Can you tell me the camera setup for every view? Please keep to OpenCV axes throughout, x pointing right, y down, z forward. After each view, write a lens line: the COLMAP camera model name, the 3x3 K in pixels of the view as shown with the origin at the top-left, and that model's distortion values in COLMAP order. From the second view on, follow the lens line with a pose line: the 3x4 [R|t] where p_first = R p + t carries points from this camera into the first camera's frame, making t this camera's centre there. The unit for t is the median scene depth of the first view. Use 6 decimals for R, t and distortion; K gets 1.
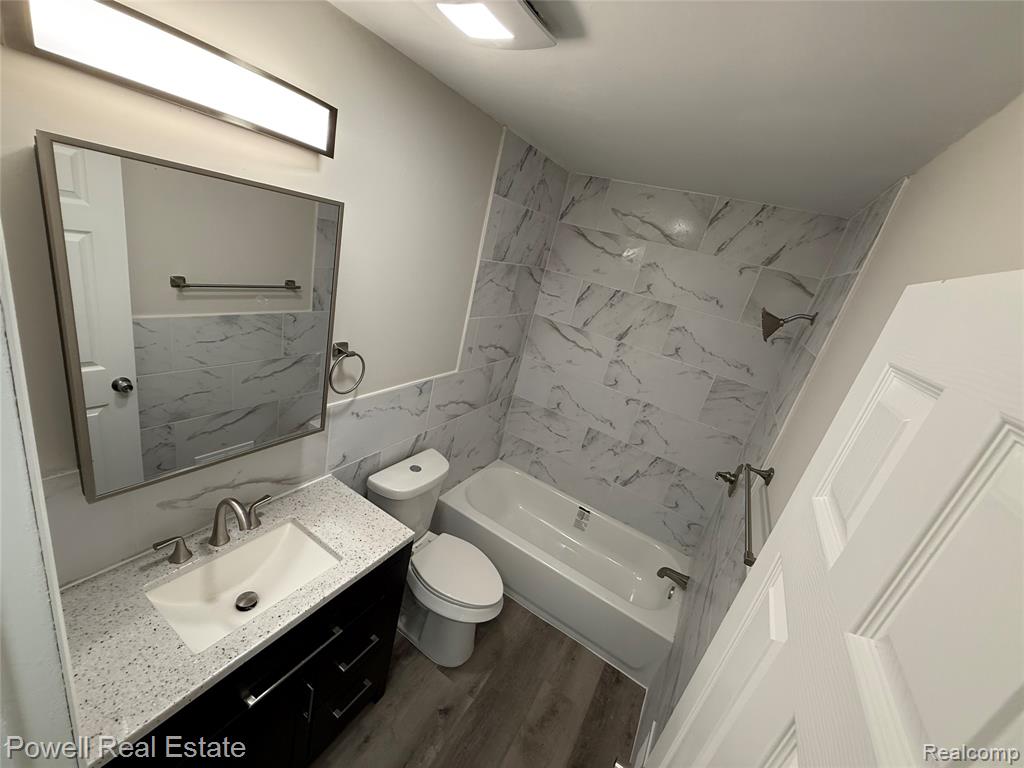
lens RADIAL K [[409.0, 0, 510.9], [0, 409.0, 383.4], [0, 0, 1]] dist [0.000557, 0.000359]
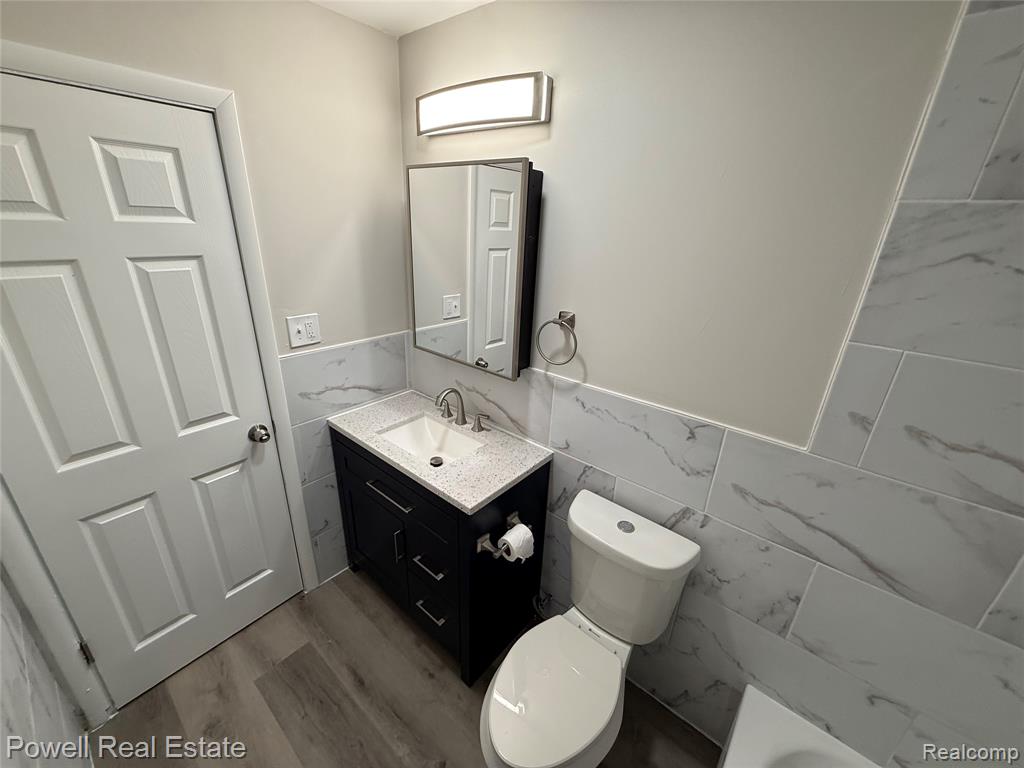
lens RADIAL K [[409.0, 0, 510.1], [0, 409.0, 383.9], [0, 0, 1]] dist [0.000557, 0.000359]
pose [[-0.155196, 0.135614, -0.978531, 0.354650], [-0.402493, 0.895910, 0.188000, -0.046318], [0.902172, 0.423029, -0.084459, 0.635693]]
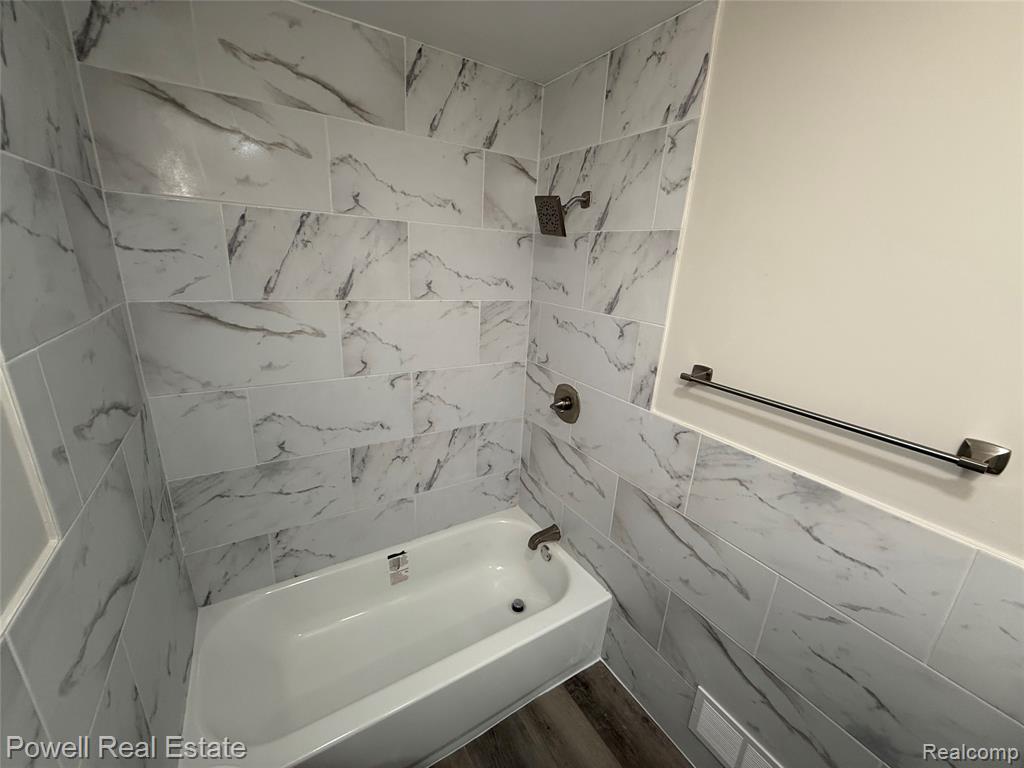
lens RADIAL K [[409.0, 0, 510.8], [0, 409.0, 382.9], [0, 0, 1]] dist [0.000557, 0.000359]
pose [[0.471815, -0.447867, 0.759478, -0.139116], [0.348105, 0.886026, 0.306238, -0.100214], [-0.810070, 0.119890, 0.573944, 0.500963]]
